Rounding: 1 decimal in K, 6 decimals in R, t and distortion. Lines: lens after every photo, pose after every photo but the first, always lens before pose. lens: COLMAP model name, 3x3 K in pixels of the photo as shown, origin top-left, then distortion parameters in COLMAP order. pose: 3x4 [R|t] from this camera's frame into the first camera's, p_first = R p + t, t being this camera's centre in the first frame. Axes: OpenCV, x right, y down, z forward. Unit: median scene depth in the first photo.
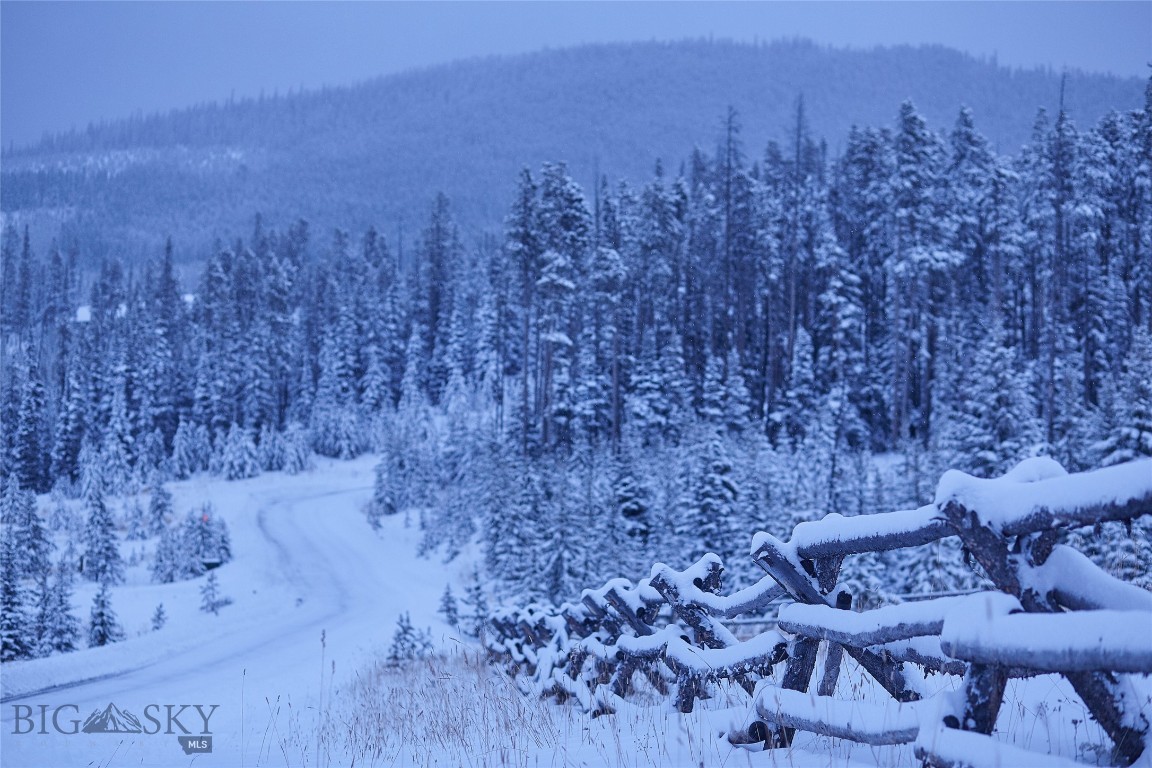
lens RADIAL K [[2731.1, 0, 576.0], [0, 2731.1, 384.0], [0, 0, 1]] dist [-0.075123, -0.949246]
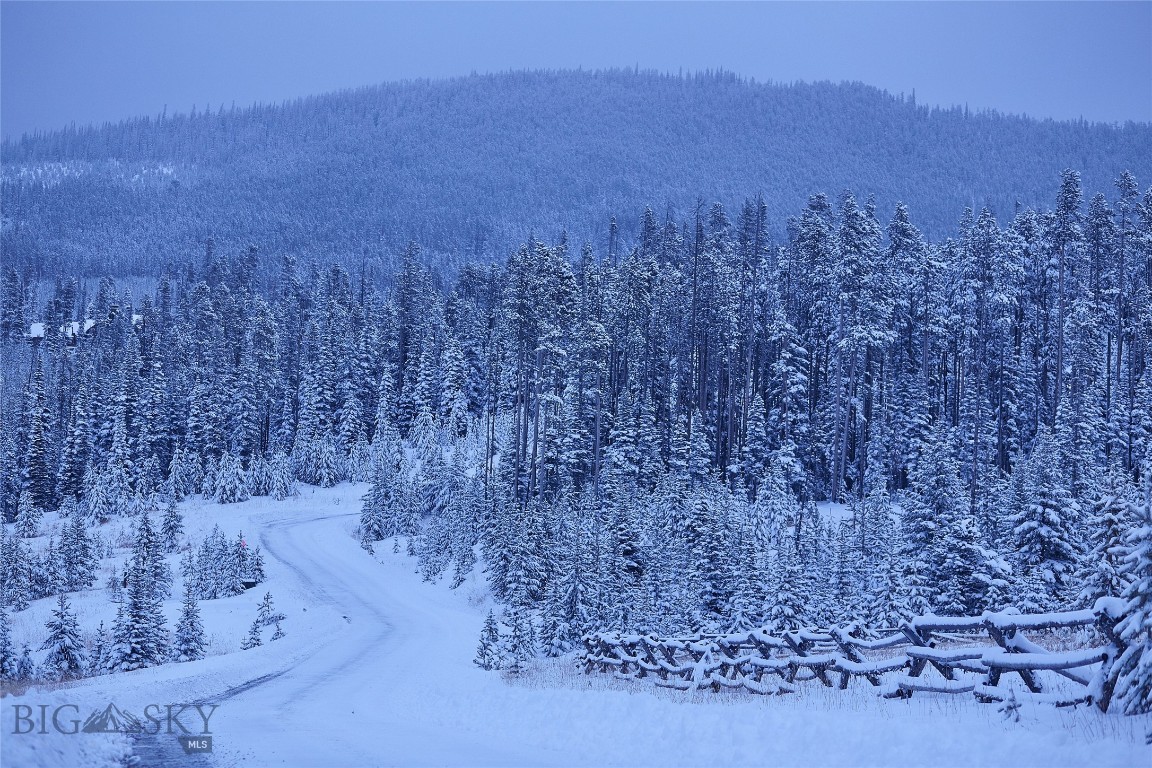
lens RADIAL K [[2731.1, 0, 576.0], [0, 2731.1, 384.0], [0, 0, 1]] dist [-0.075123, -0.949246]
pose [[0.999054, 0.027773, 0.033451, -0.026681], [-0.027567, 0.999598, -0.006596, -0.011539], [-0.033621, 0.005668, 0.999419, -0.128214]]
